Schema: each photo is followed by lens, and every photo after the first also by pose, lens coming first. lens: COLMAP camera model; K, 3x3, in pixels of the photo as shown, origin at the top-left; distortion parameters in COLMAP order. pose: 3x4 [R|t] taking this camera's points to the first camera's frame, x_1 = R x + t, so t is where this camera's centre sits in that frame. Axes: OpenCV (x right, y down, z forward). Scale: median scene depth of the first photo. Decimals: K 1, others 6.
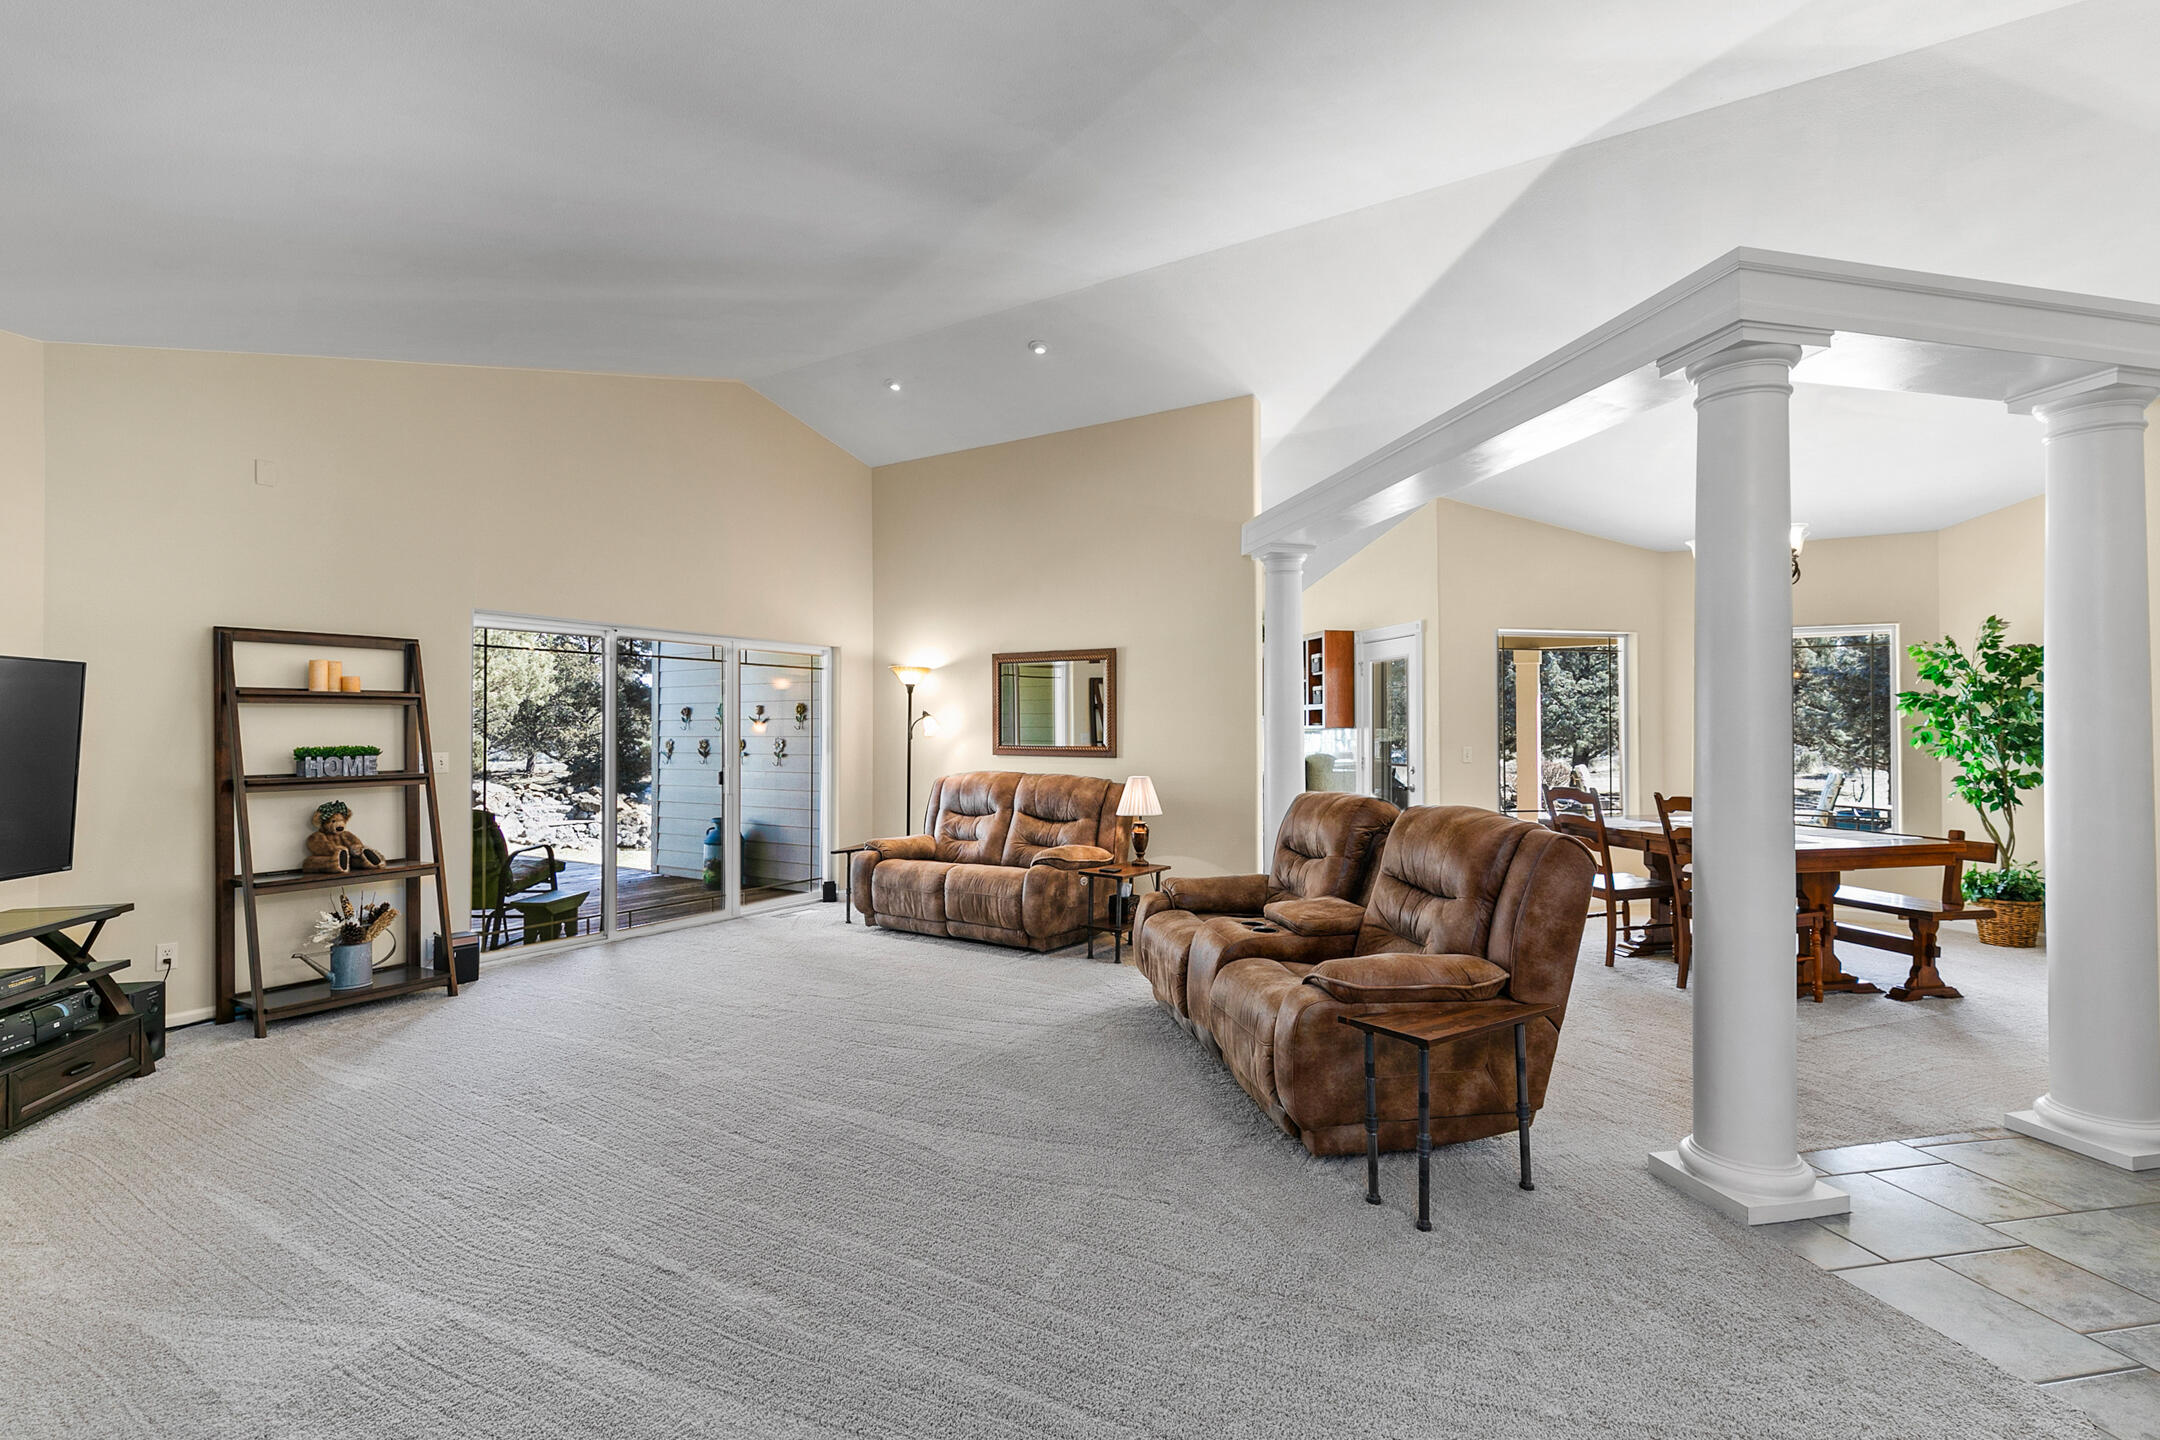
lens RADIAL K [[985.4, 0, 1080.4], [0, 985.4, 719.8], [0, 0, 1]] dist [0.014194, -0.001206]
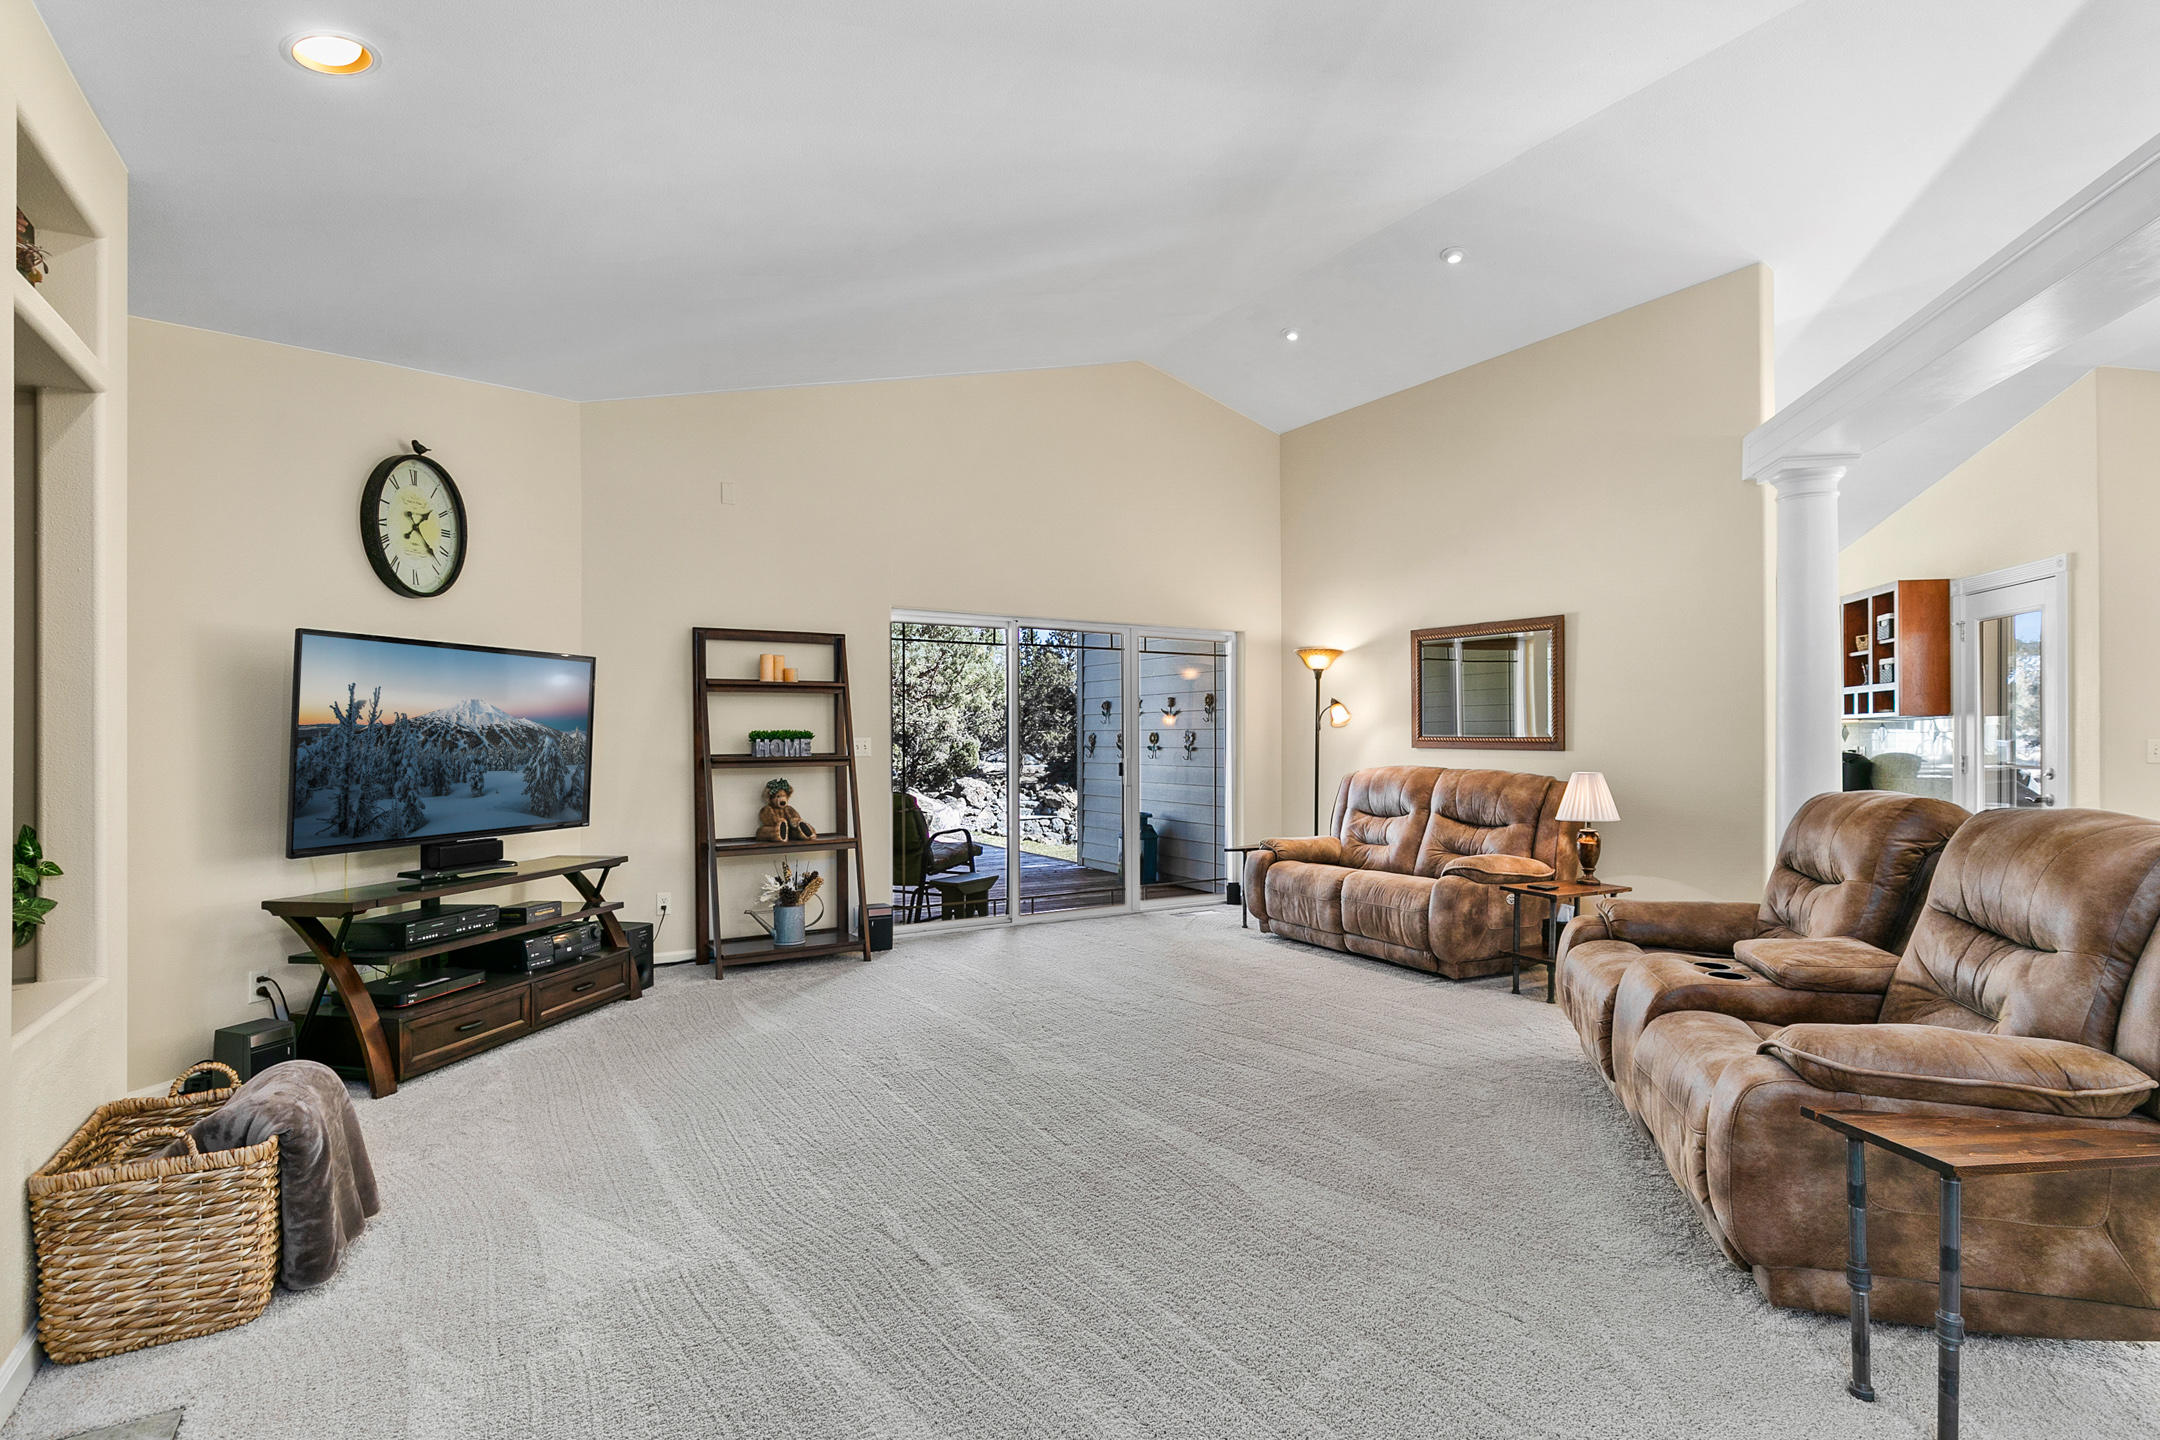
lens RADIAL K [[1039.3, 0, 1077.6], [0, 1039.3, 733.4], [0, 0, 1]] dist [0.006580, -0.001744]
pose [[0.899907, -0.000128, -0.436083, 0.072922], [0.004596, 0.999947, 0.009190, 0.021453], [0.436058, -0.010274, 0.899860, 0.085656]]
